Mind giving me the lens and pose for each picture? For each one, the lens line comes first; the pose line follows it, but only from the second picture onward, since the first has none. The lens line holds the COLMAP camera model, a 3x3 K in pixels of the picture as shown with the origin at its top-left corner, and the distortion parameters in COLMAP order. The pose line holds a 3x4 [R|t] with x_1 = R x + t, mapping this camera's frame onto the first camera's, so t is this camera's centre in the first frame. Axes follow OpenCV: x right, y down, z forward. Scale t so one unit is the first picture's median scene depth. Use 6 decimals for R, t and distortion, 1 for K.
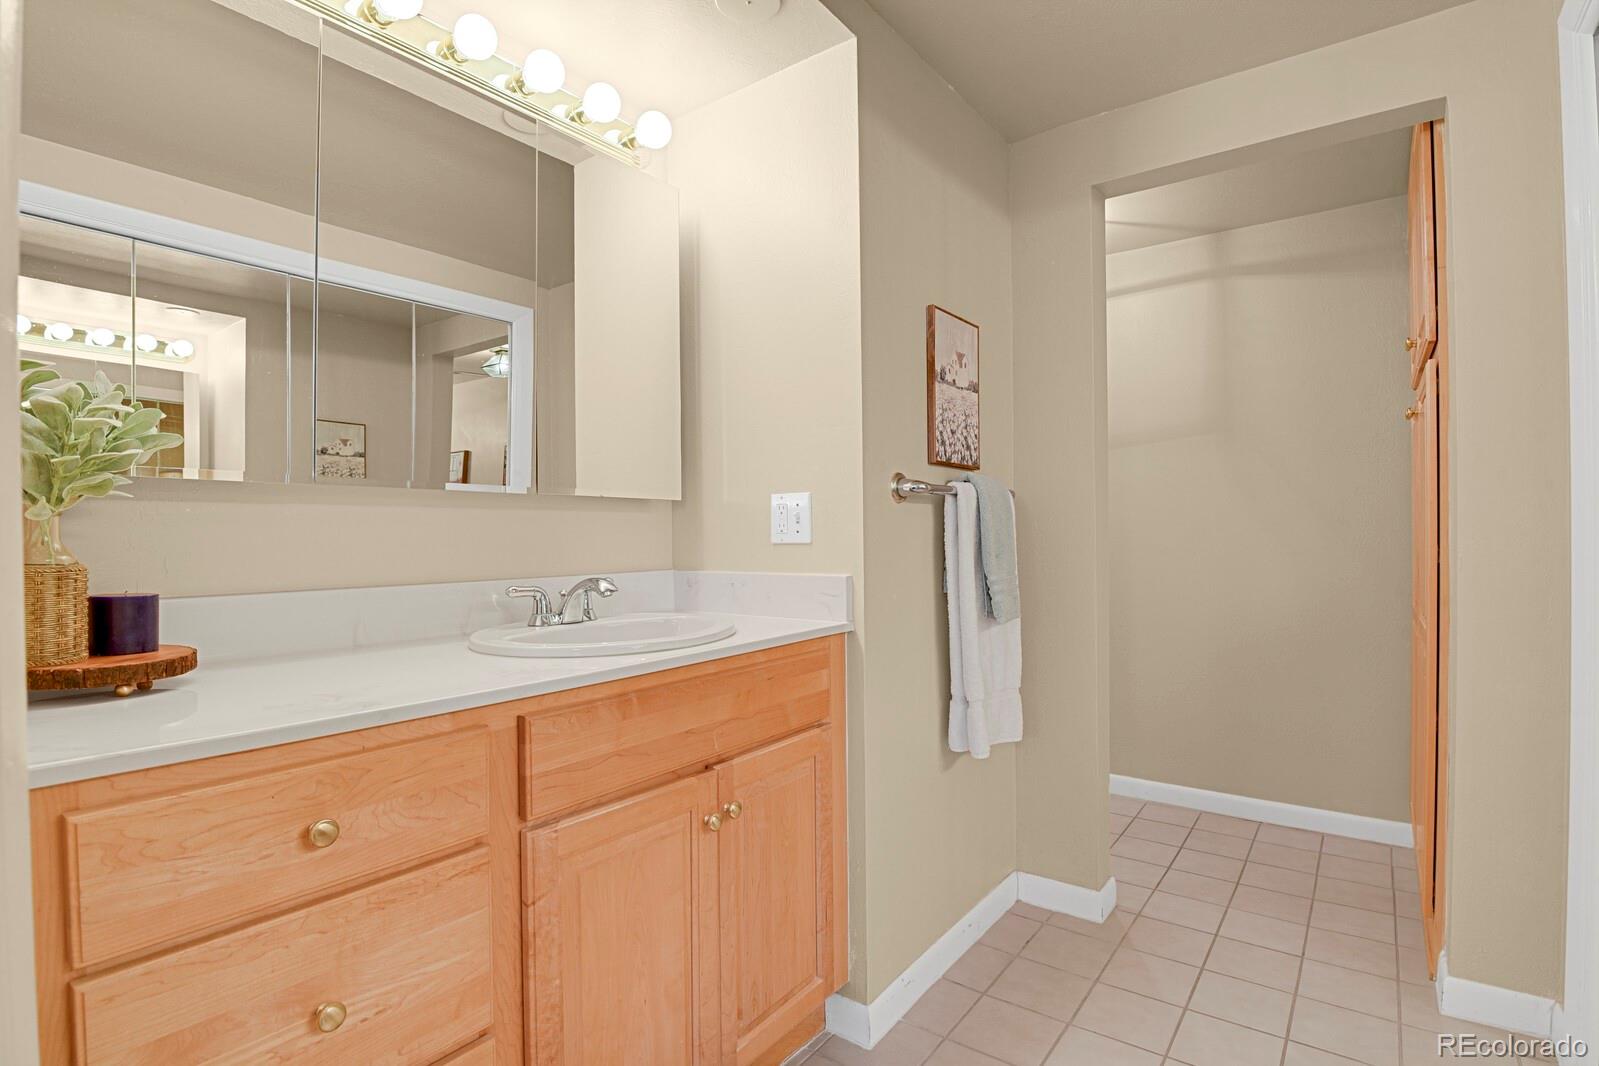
lens RADIAL K [[776.2, 0, 798.0], [0, 776.2, 530.7], [0, 0, 1]] dist [-0.009850, -0.000864]
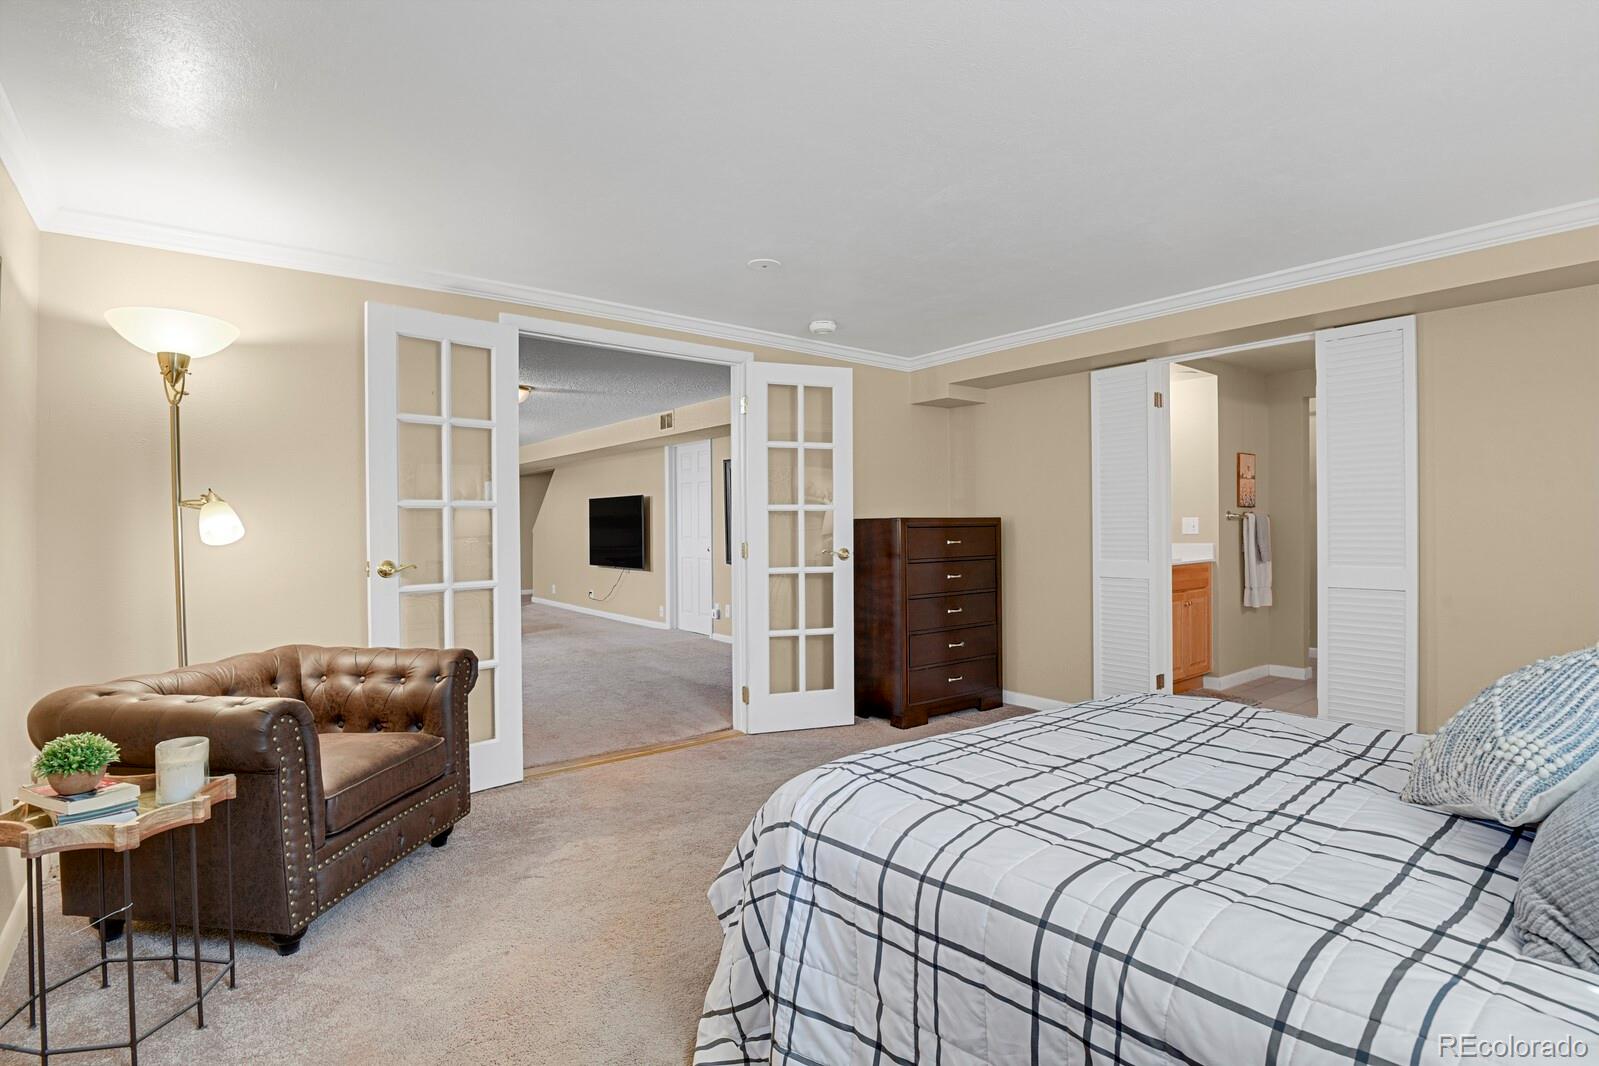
lens RADIAL K [[776.2, 0, 799.6], [0, 776.2, 534.8], [0, 0, 1]] dist [-0.009850, -0.000864]
pose [[0.965589, 0.007814, -0.259956, -0.658097], [-0.006921, 0.999967, 0.004354, 0.016629], [0.259982, -0.002405, 0.965611, -2.219409]]
